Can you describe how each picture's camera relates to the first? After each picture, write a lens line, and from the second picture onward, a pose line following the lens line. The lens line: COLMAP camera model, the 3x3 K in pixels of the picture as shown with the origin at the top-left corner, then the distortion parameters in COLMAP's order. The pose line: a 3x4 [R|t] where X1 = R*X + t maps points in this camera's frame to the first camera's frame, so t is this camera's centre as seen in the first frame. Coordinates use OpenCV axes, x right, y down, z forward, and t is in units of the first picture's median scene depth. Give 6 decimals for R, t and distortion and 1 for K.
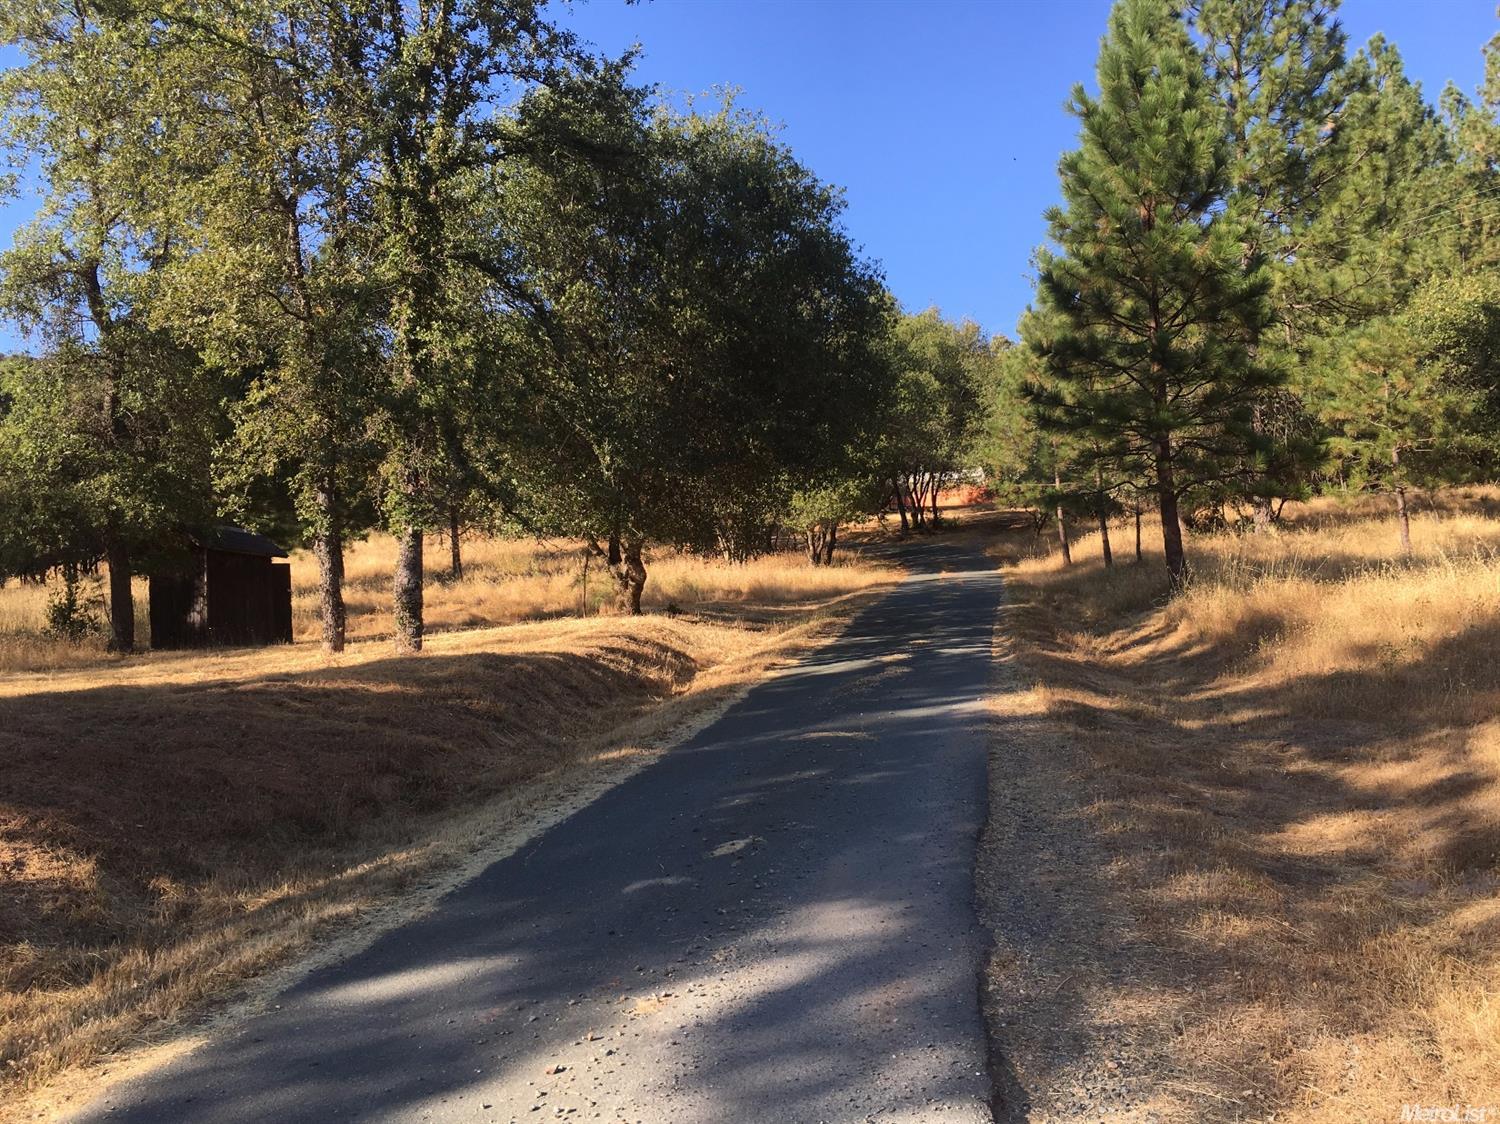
lens RADIAL K [[1291.9, 0, 751.1], [0, 1291.9, 565.5], [0, 0, 1]] dist [-0.005627, 0.003870]
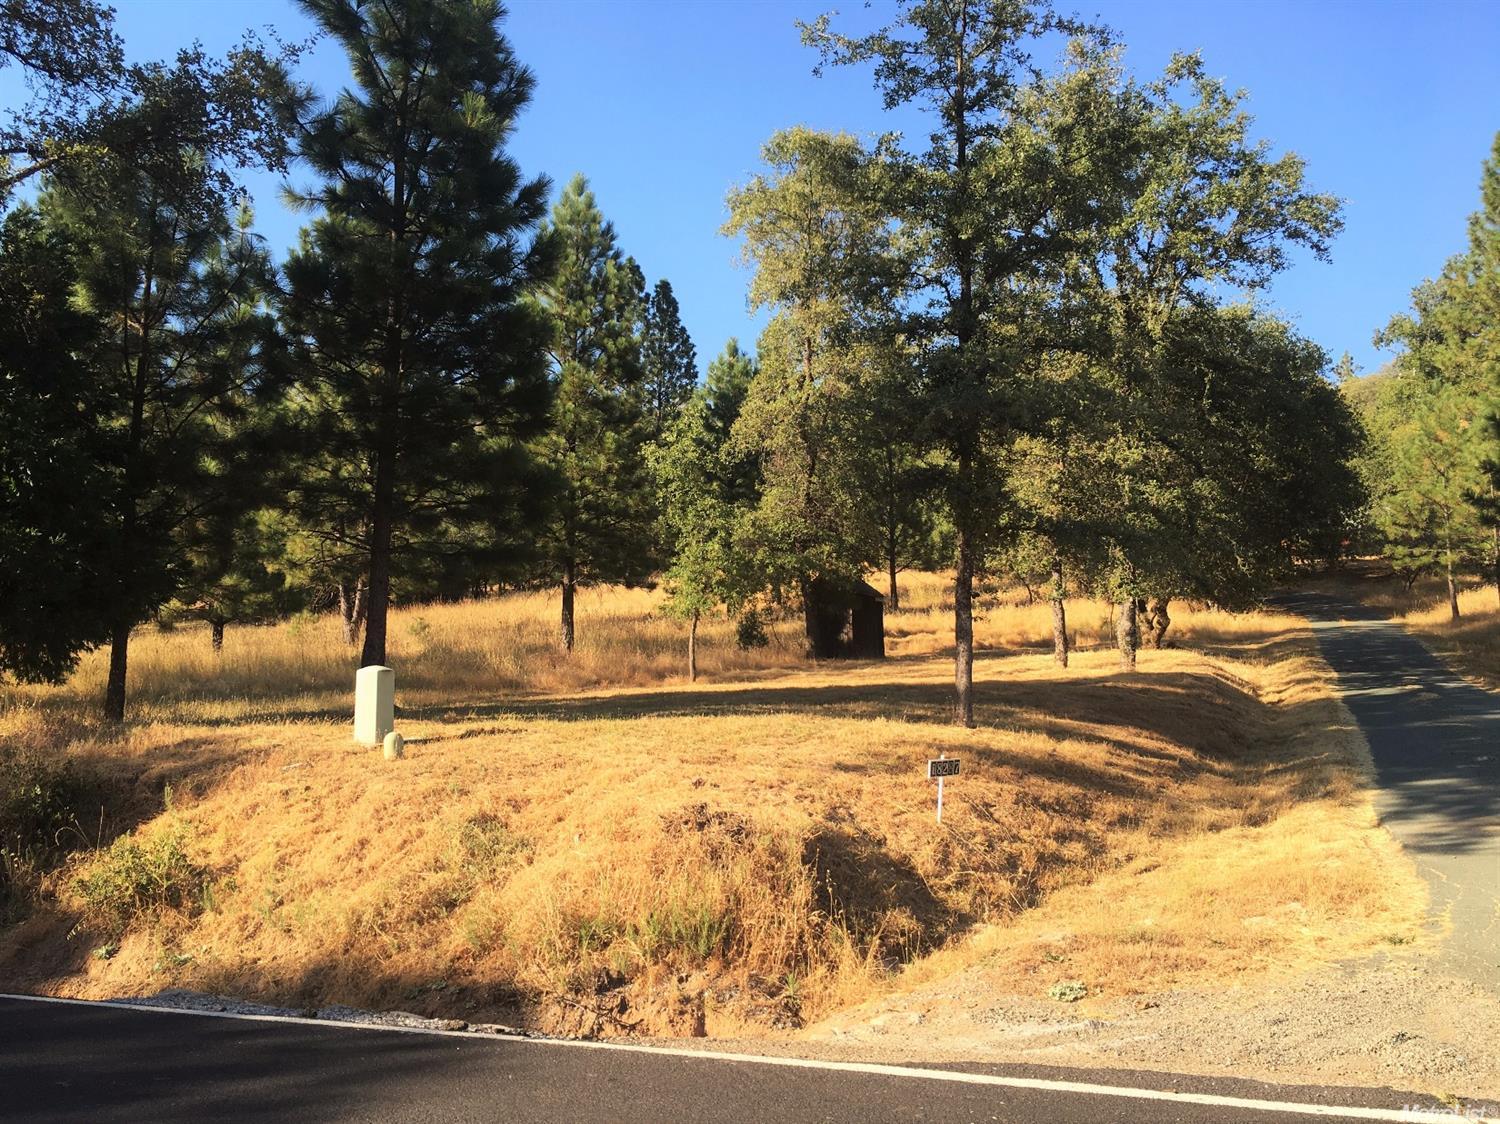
lens RADIAL K [[1291.9, 0, 748.8], [0, 1291.9, 557.1], [0, 0, 1]] dist [-0.005627, 0.003870]
pose [[0.978250, 0.028350, -0.205485, -0.222324], [-0.033137, 0.999253, -0.019889, -0.017647], [0.204767, 0.026265, 0.978458, -0.434184]]
